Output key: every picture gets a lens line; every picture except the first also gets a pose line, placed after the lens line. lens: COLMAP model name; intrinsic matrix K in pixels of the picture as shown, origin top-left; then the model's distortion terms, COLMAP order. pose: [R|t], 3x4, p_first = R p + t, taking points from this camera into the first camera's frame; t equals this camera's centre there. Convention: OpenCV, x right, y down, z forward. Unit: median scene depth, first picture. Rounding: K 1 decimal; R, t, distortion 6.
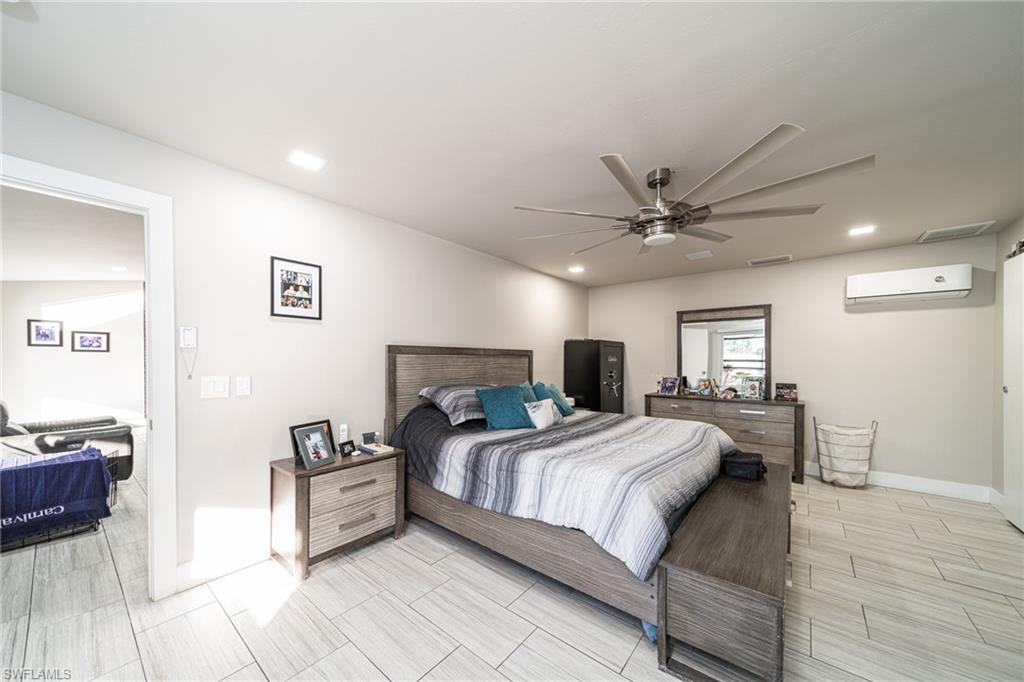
lens RADIAL K [[355.3, 0, 494.5], [0, 355.3, 363.5], [0, 0, 1]] dist [0.010998, -0.002130]
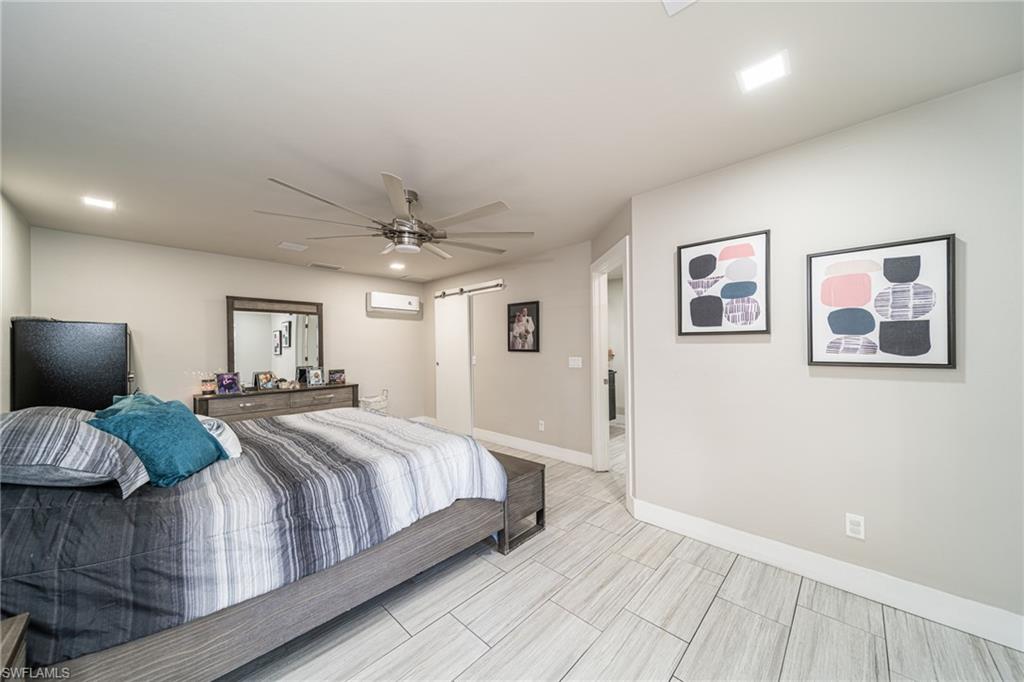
lens RADIAL K [[355.3, 0, 519.2], [0, 355.3, 346.5], [0, 0, 1]] dist [0.010998, -0.002130]
pose [[0.057238, -0.000243, 0.998361, -0.401124], [0.024761, 0.999693, -0.001177, -0.007954], [-0.998053, 0.024788, 0.057226, 0.325624]]
